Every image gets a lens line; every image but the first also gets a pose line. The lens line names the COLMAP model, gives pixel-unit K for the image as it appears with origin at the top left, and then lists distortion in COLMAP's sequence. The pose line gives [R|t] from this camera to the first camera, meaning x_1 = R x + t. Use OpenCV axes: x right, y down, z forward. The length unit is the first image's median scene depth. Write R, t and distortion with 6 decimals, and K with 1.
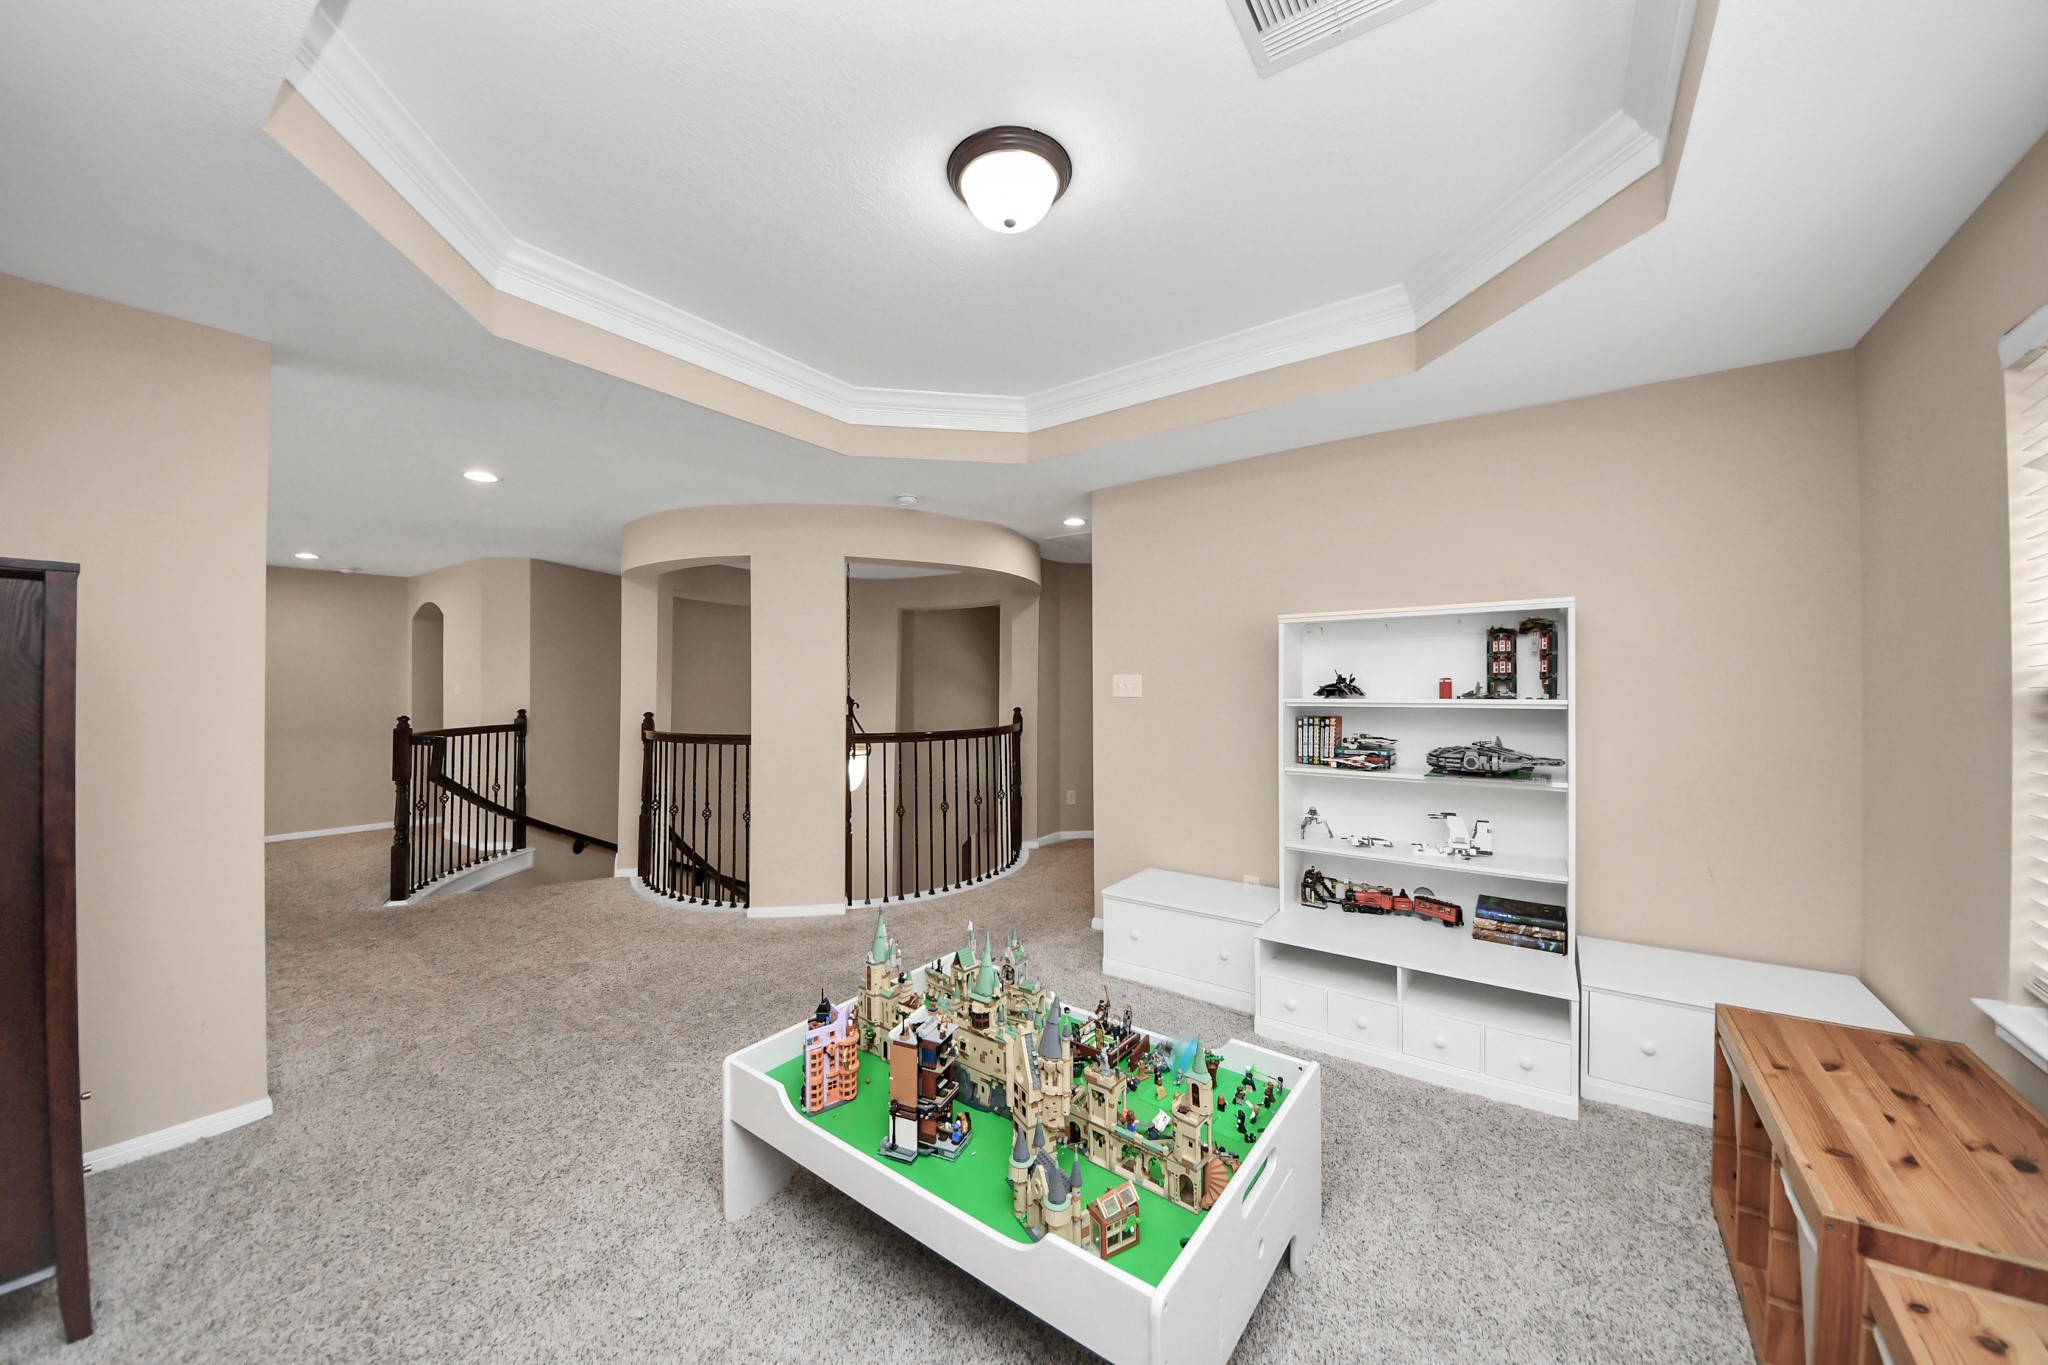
lens RADIAL K [[713.4, 0, 1016.2], [0, 713.4, 682.9], [0, 0, 1]] dist [0.019477, -0.011670]
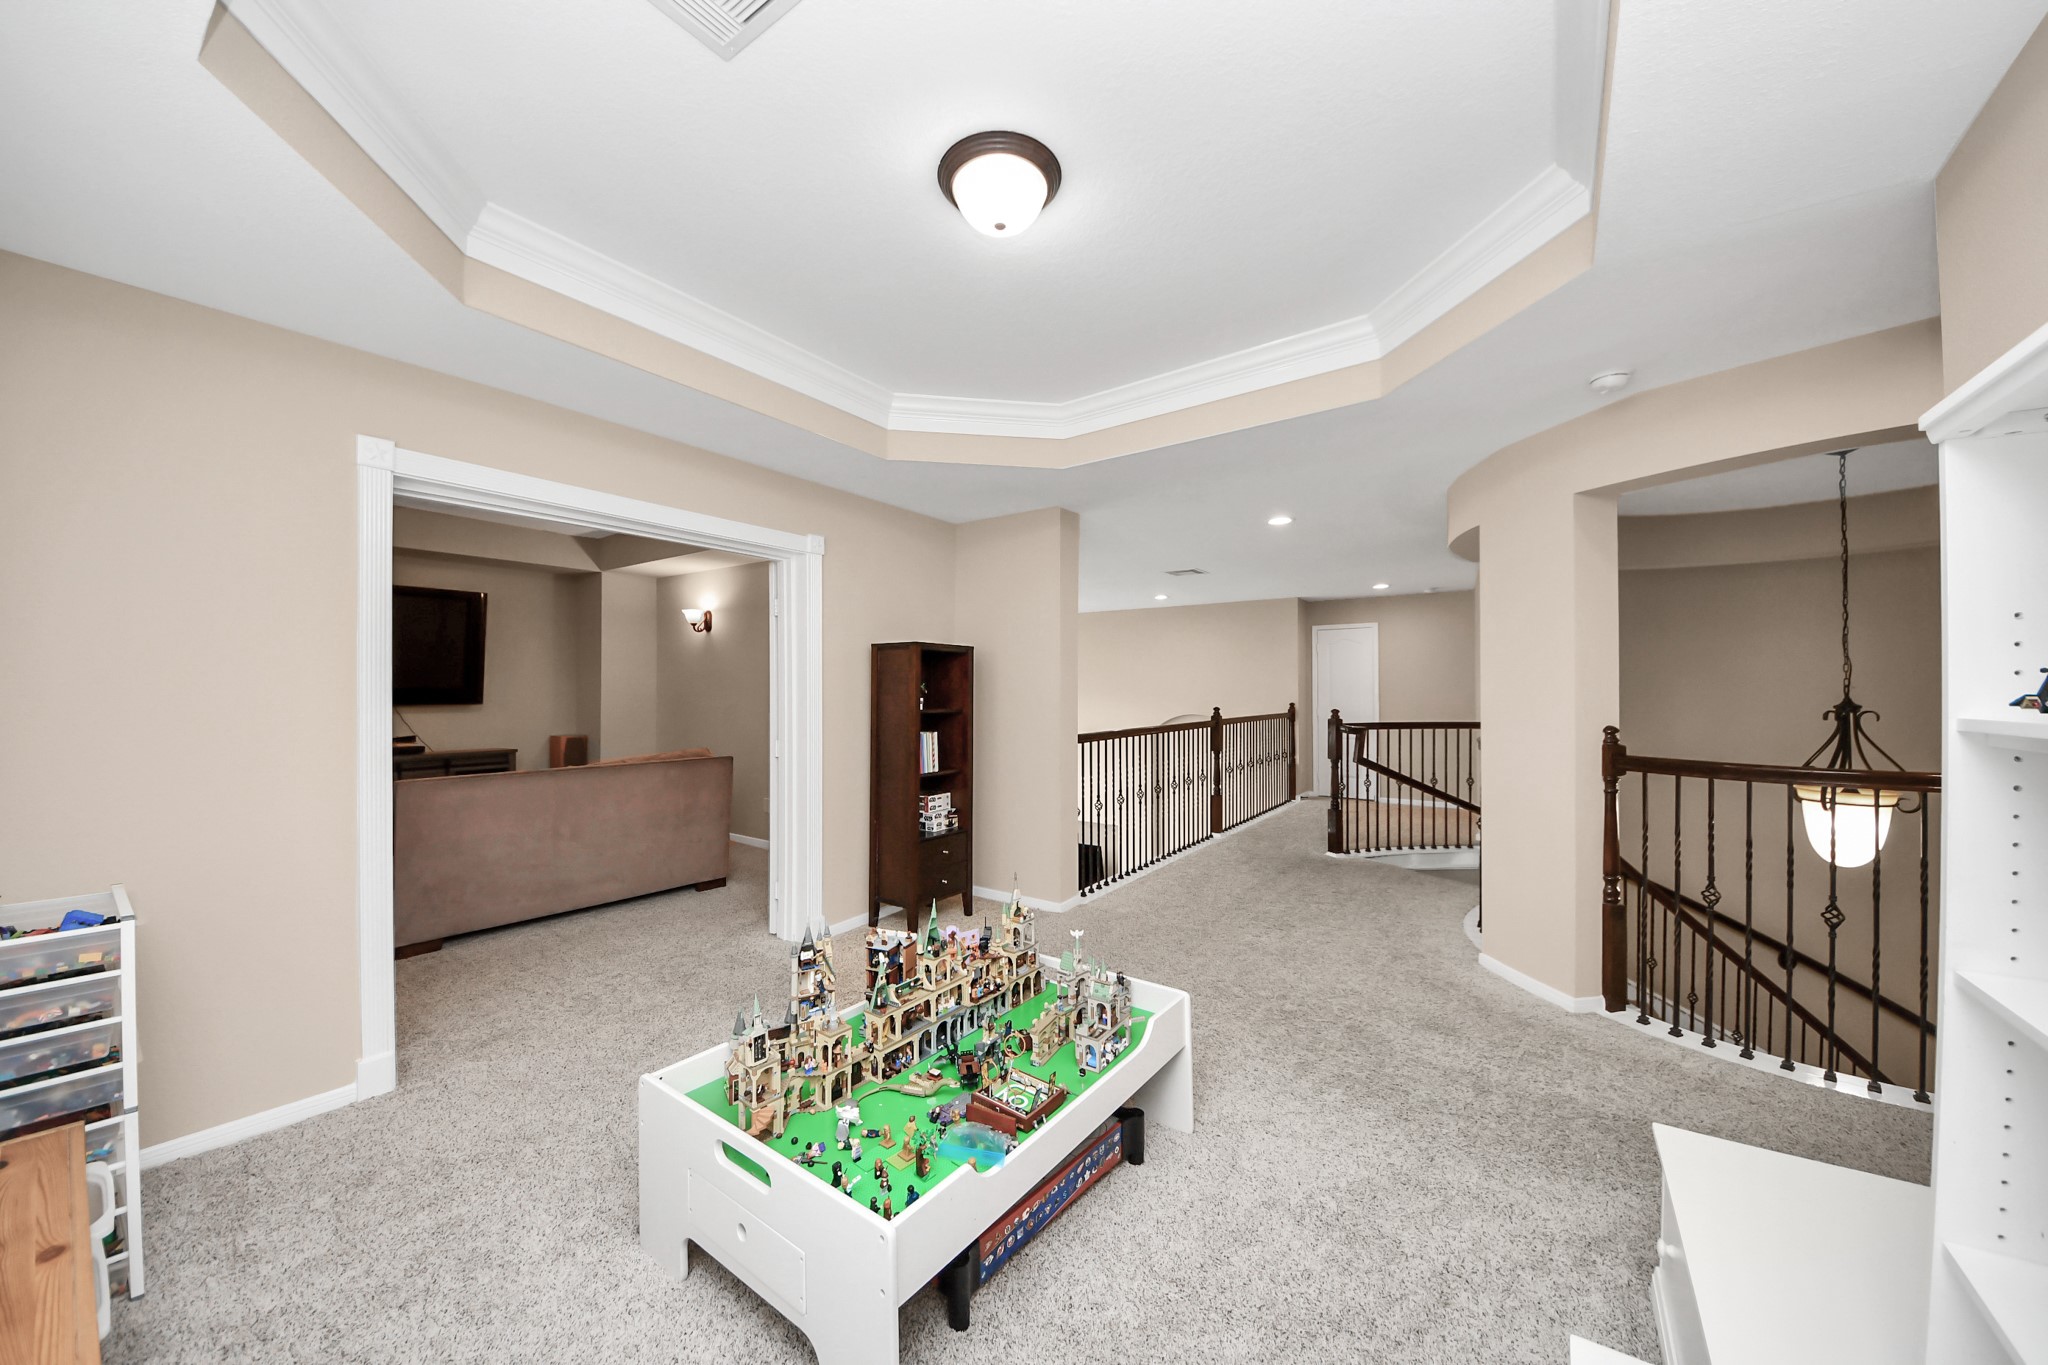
lens RADIAL K [[713.4, 0, 1016.2], [0, 713.4, 682.9], [0, 0, 1]] dist [0.019477, -0.011670]
pose [[0.009417, -0.008984, -0.999915, 0.488753], [0.007442, 0.999933, -0.008914, 0.008163], [0.999928, -0.007357, 0.009483, 0.499248]]
